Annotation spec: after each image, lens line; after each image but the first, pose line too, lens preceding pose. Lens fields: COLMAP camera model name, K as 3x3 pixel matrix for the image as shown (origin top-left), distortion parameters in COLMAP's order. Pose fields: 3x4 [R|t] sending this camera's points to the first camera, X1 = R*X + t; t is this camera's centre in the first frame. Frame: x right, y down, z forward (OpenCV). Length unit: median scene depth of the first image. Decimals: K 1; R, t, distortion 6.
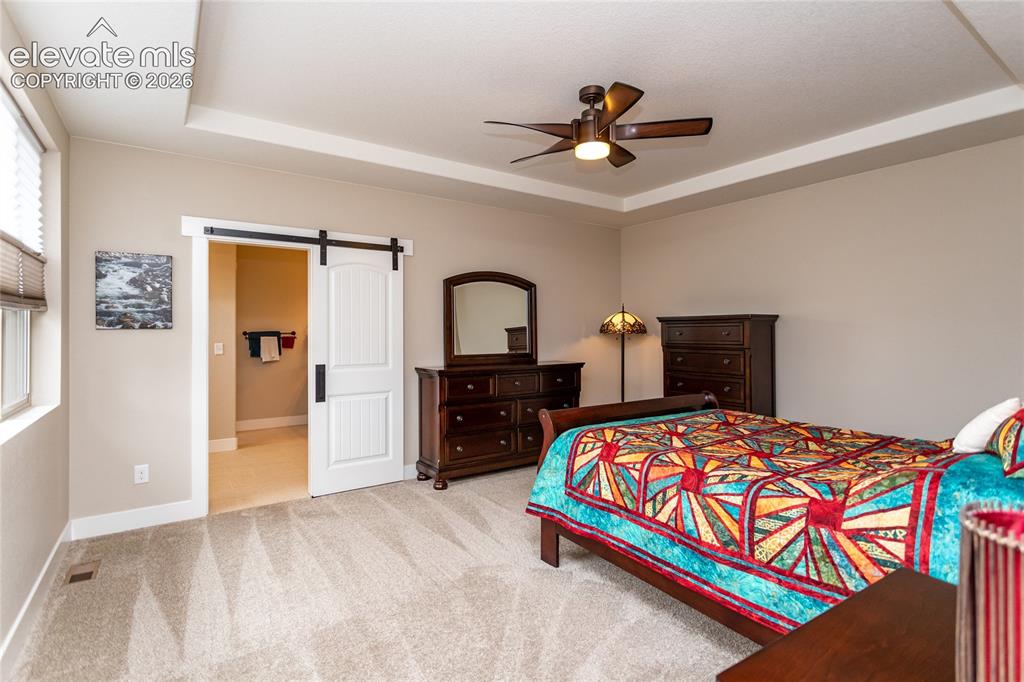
lens RADIAL K [[496.3, 0, 515.5], [0, 496.3, 330.8], [0, 0, 1]] dist [-0.001660, -0.000036]
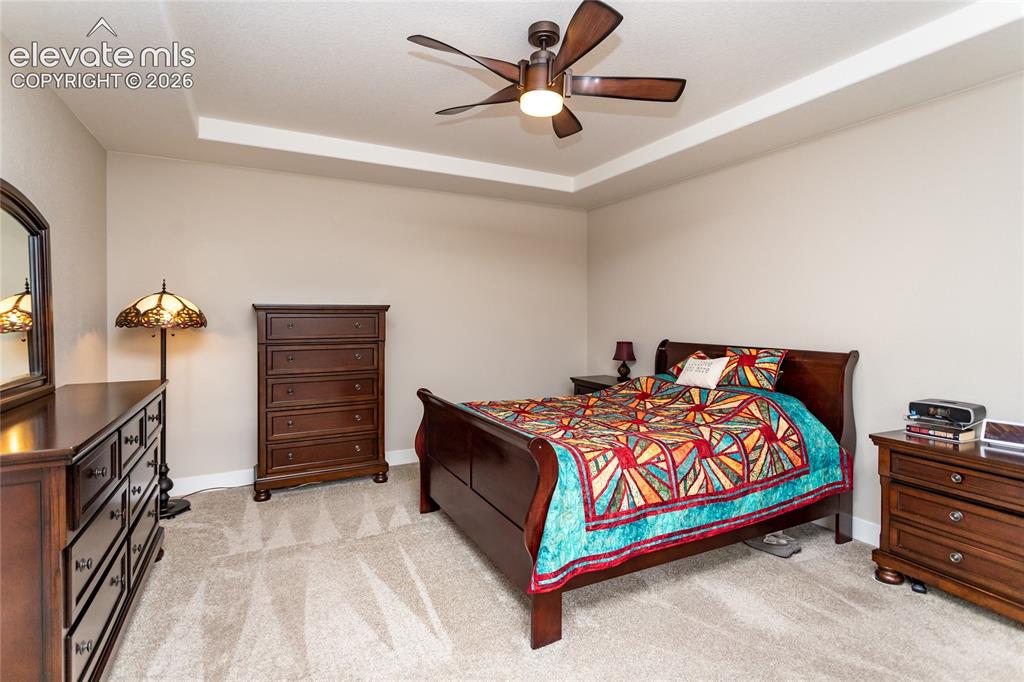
lens RADIAL K [[496.3, 0, 515.5], [0, 496.3, 330.8], [0, 0, 1]] dist [-0.001660, -0.000036]
pose [[0.128136, -0.026422, 0.991405, -0.747923], [0.000499, 0.999647, 0.026577, -0.015104], [-0.991756, -0.002910, 0.128104, 1.088542]]
